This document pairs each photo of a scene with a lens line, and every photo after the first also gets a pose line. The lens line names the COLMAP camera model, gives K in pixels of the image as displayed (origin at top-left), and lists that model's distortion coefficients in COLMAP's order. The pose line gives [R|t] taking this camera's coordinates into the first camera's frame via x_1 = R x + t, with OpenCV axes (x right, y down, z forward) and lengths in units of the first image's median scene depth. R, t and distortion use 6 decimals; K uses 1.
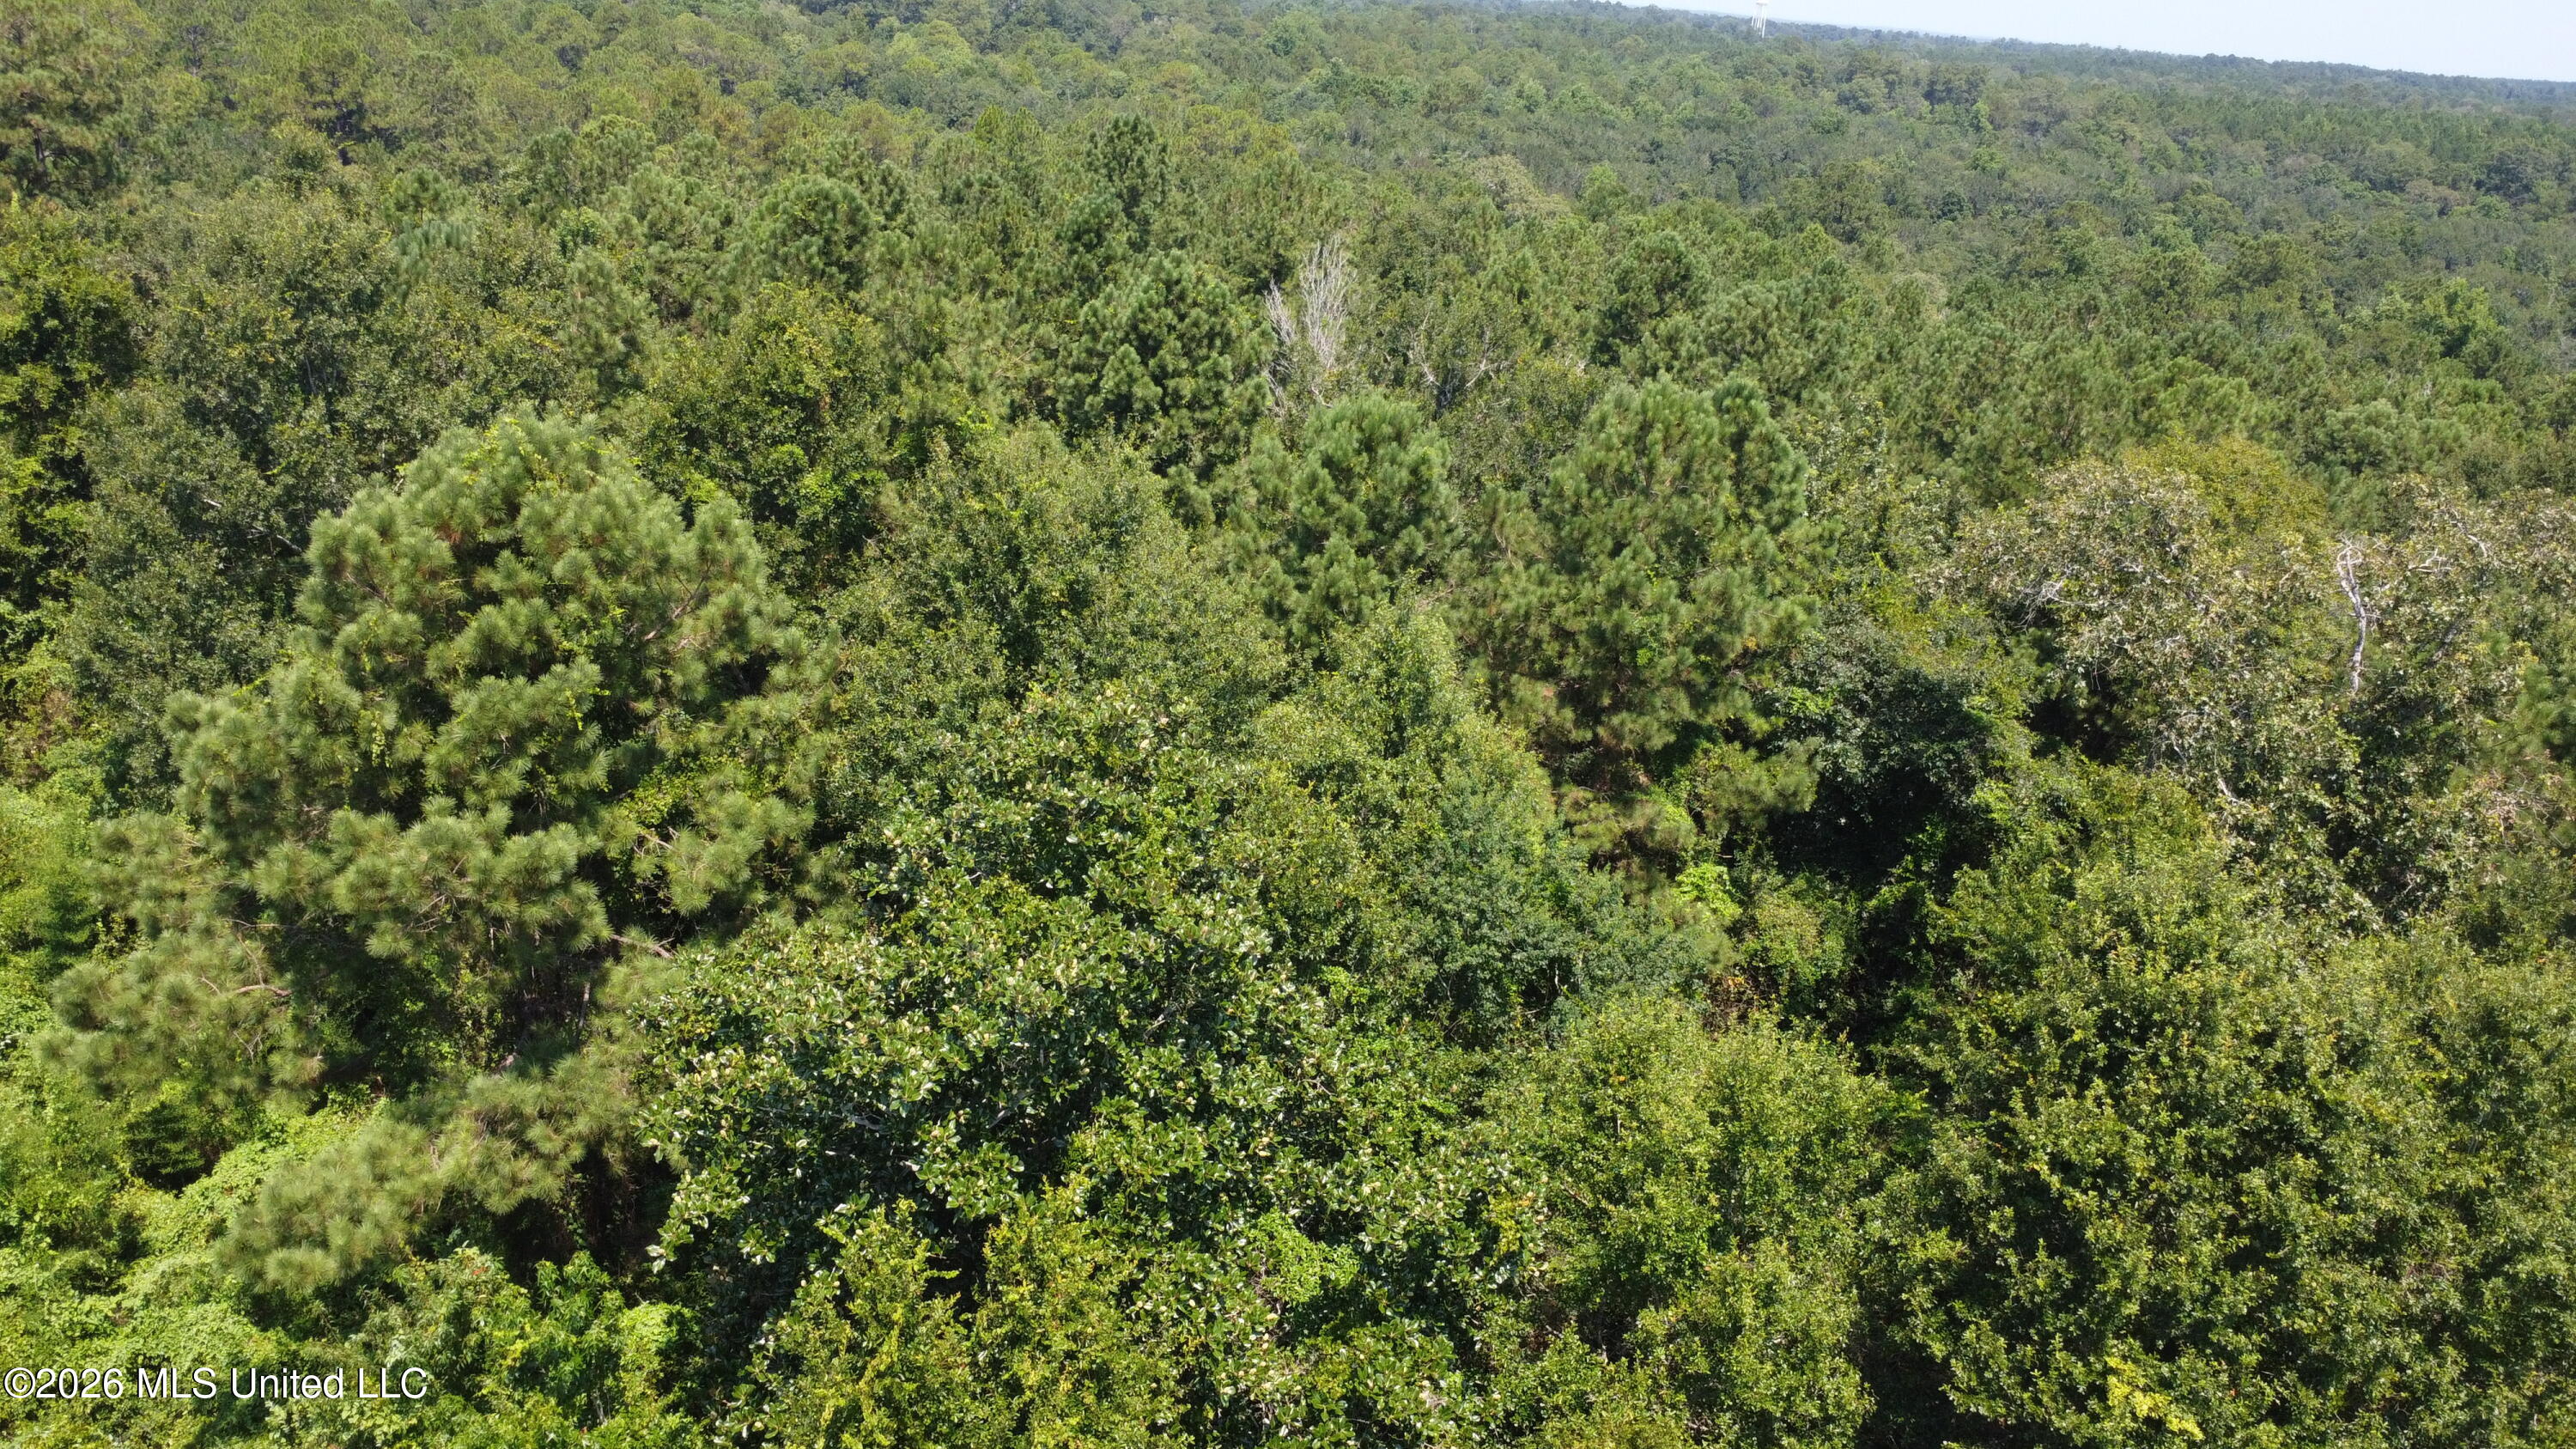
lens RADIAL K [[1933.4, 0, 1278.2], [0, 1933.4, 728.2], [0, 0, 1]] dist [0.001267, -0.005375]
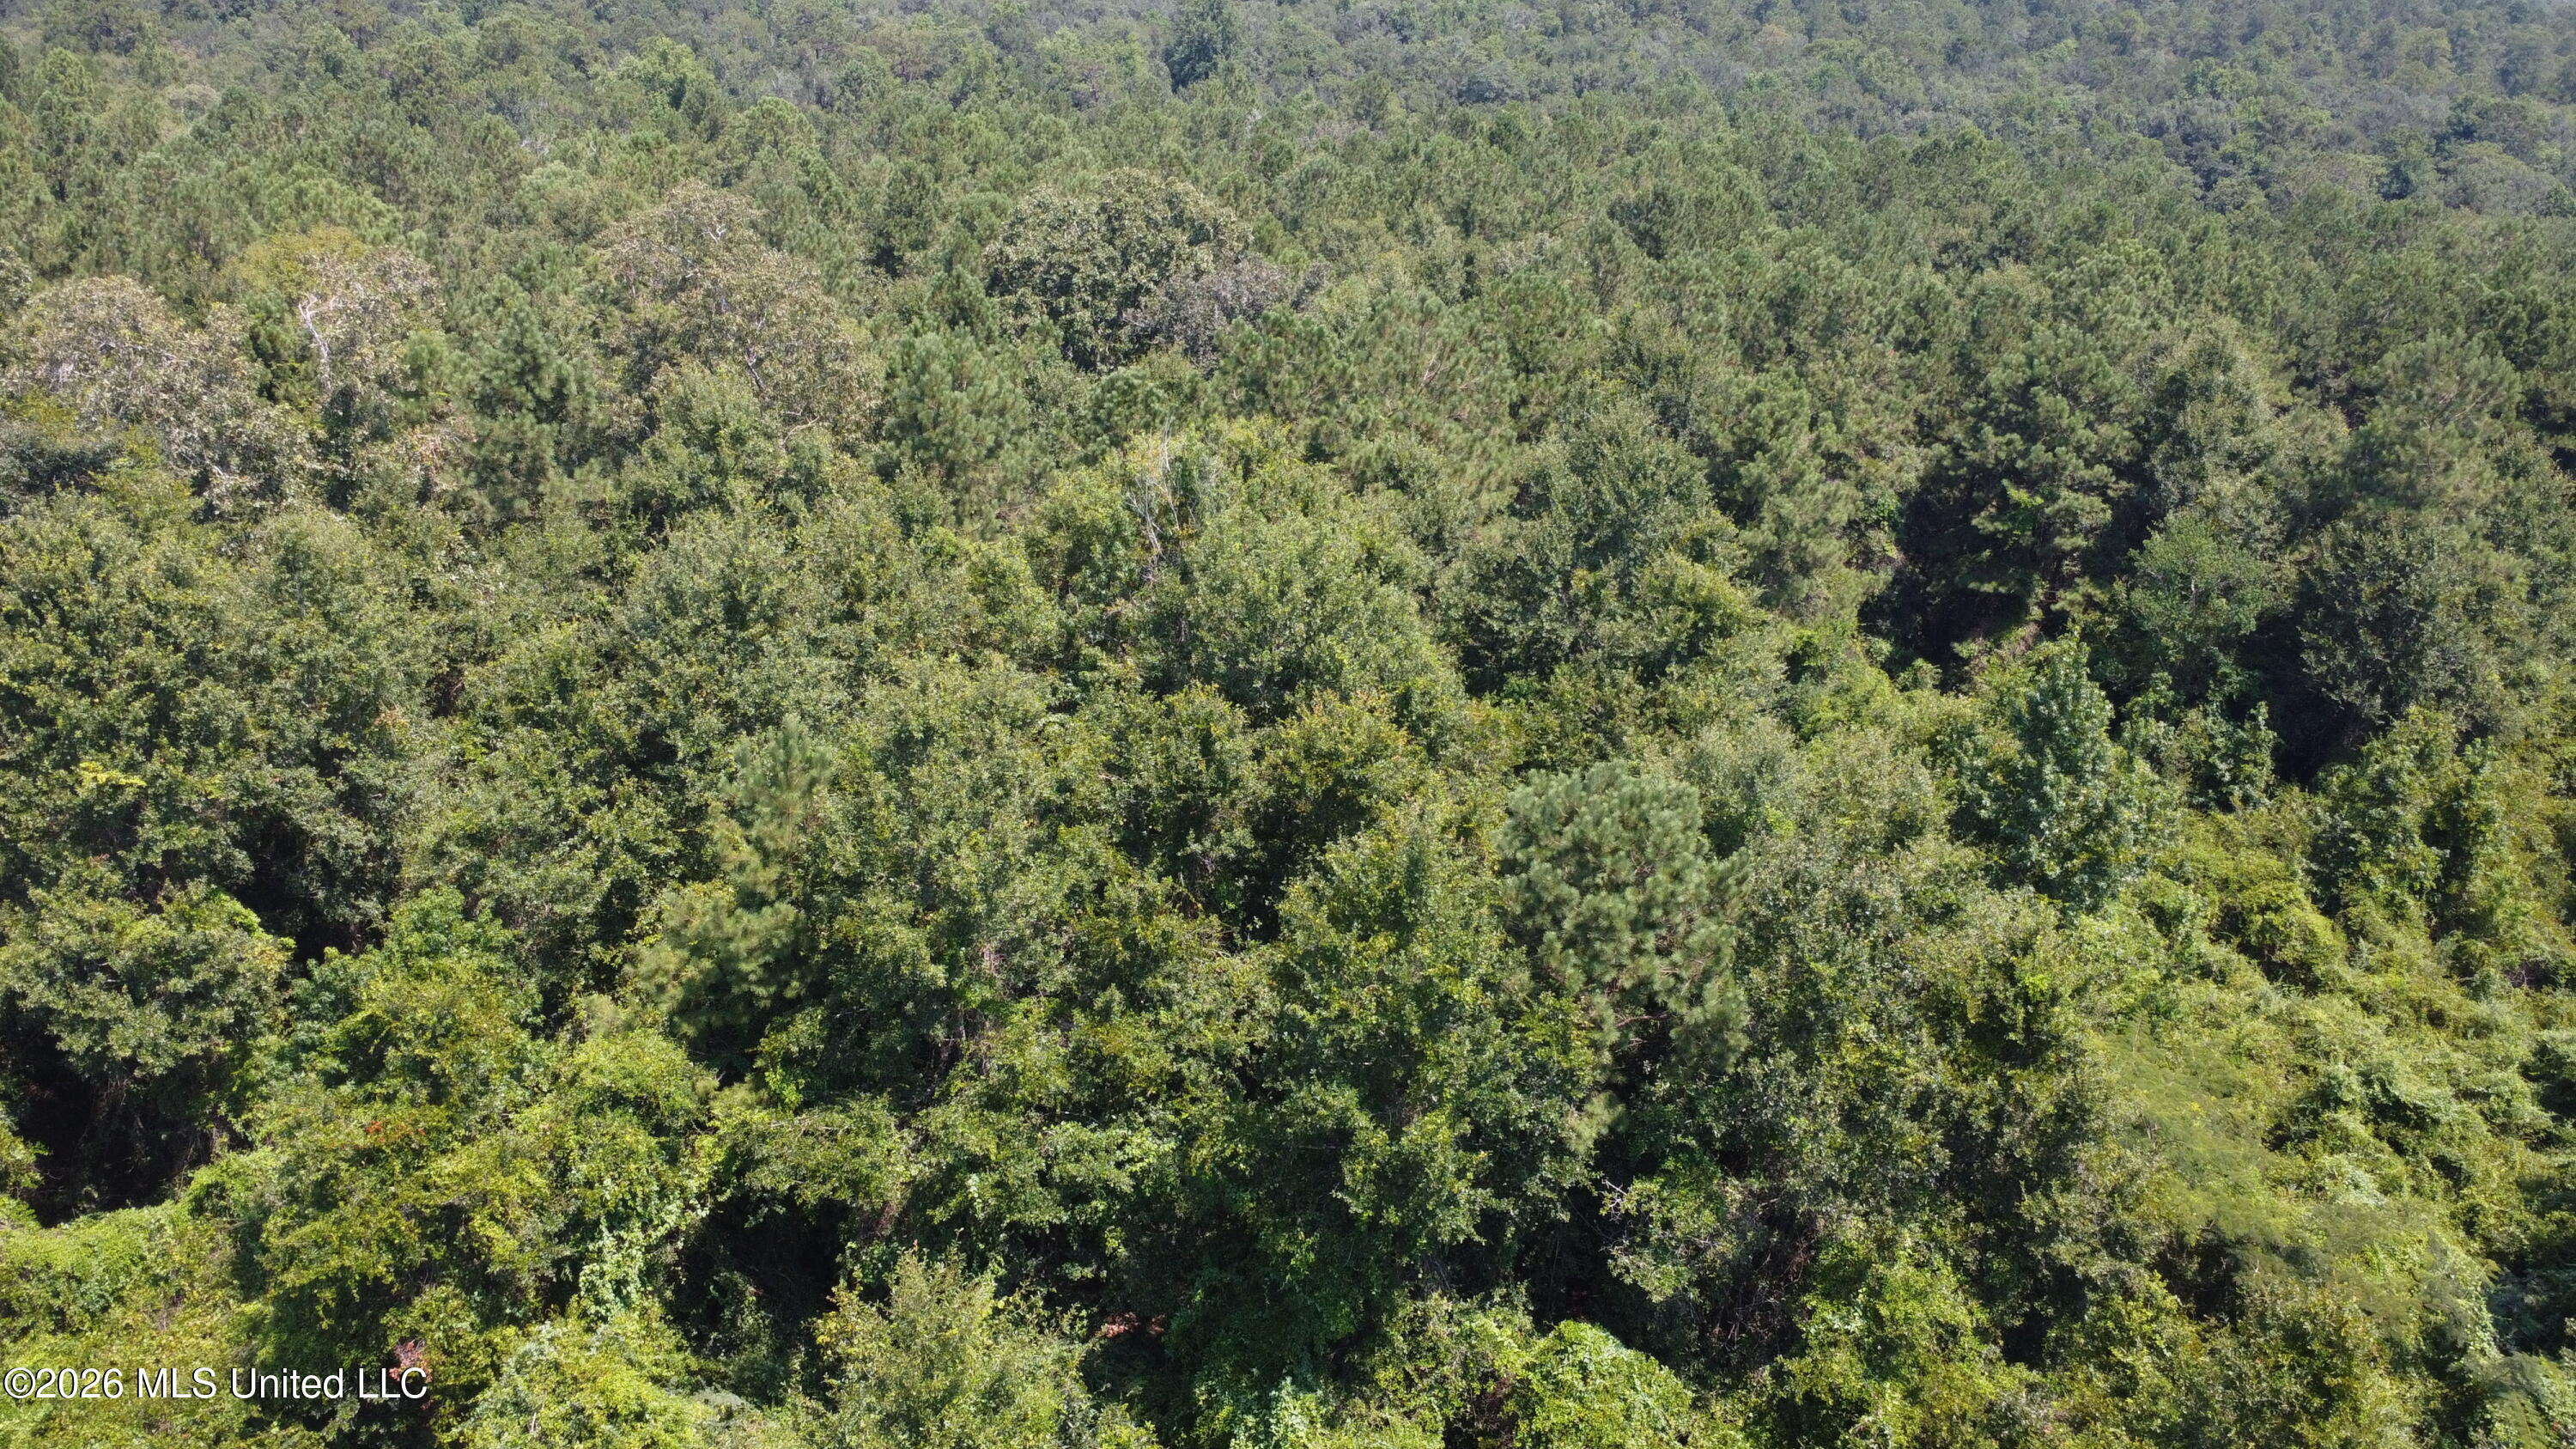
lens RADIAL K [[1933.4, 0, 1285.0], [0, 1933.4, 710.8], [0, 0, 1]] dist [0.001267, -0.005375]
pose [[0.721375, -0.314989, 0.616766, 0.087321], [0.248556, 0.949001, 0.193952, 0.138203], [-0.646404, 0.013389, 0.762878, -0.836289]]
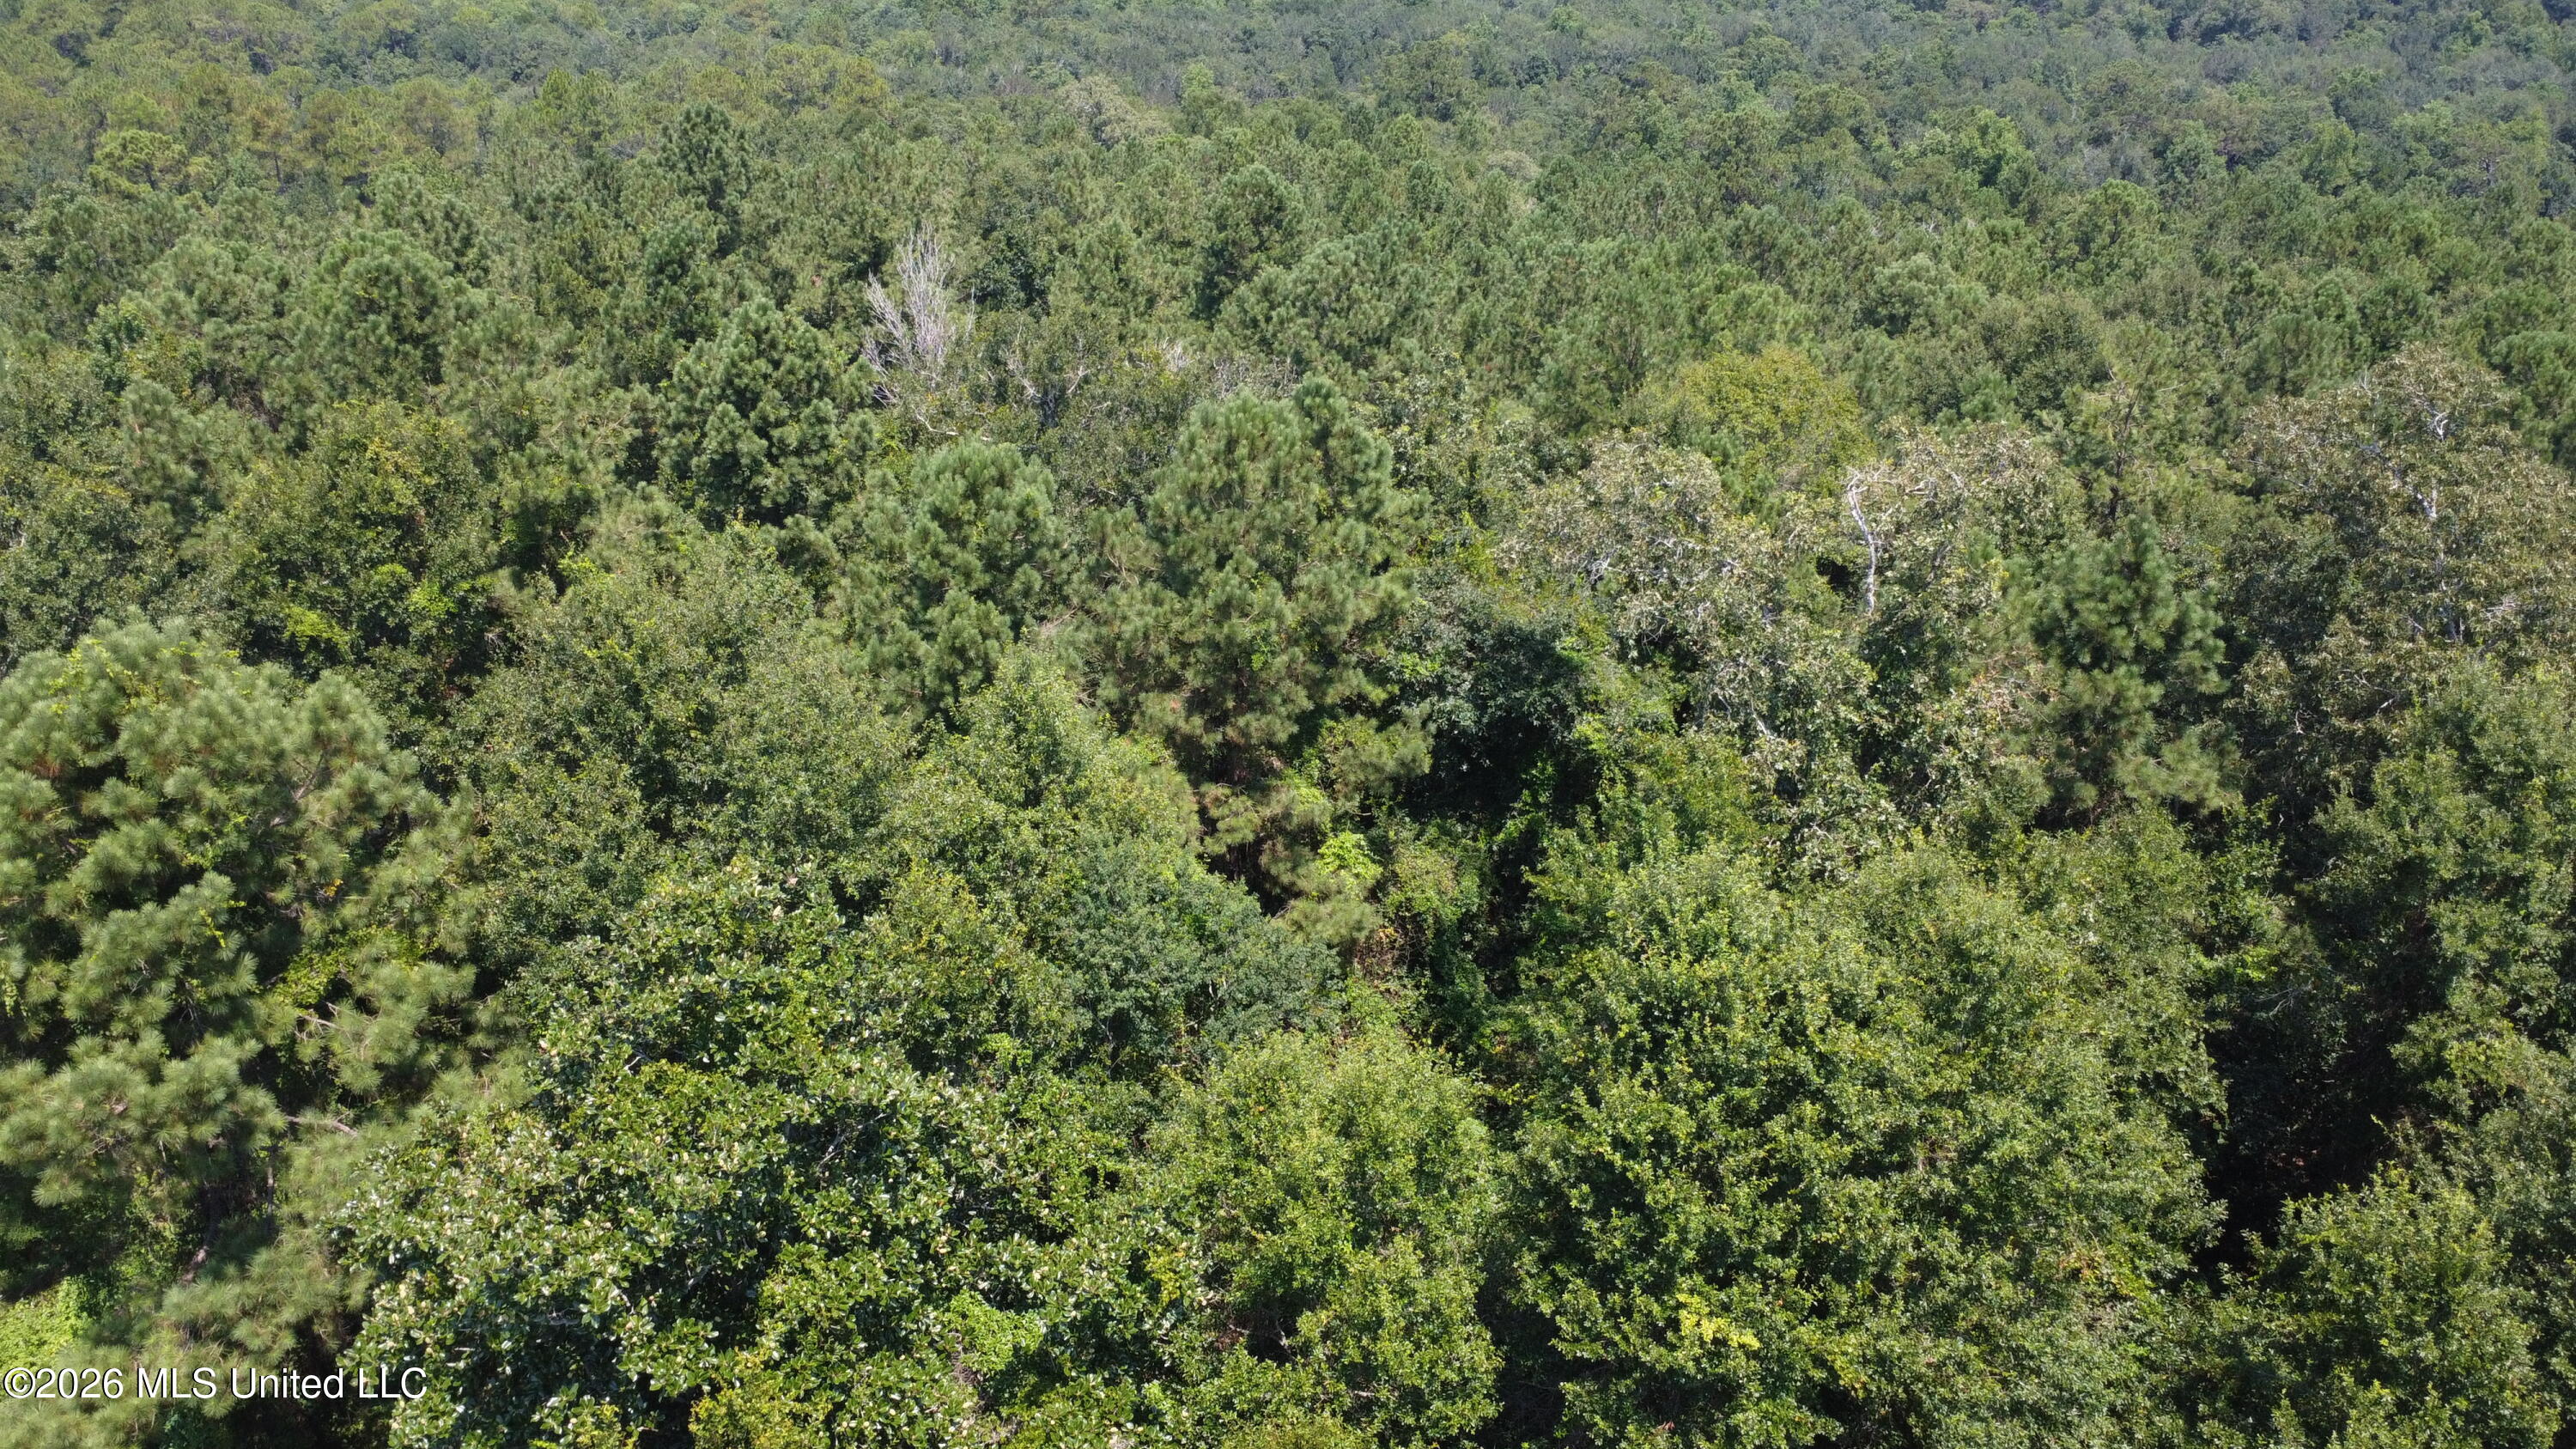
lens RADIAL K [[1933.4, 0, 1287.1], [0, 1933.4, 725.7], [0, 0, 1]] dist [0.001267, -0.005375]
pose [[0.976807, -0.144179, 0.158308, 0.038326], [0.135160, 0.988597, 0.066386, -0.090956], [-0.166074, -0.043449, 0.985156, -0.081148]]
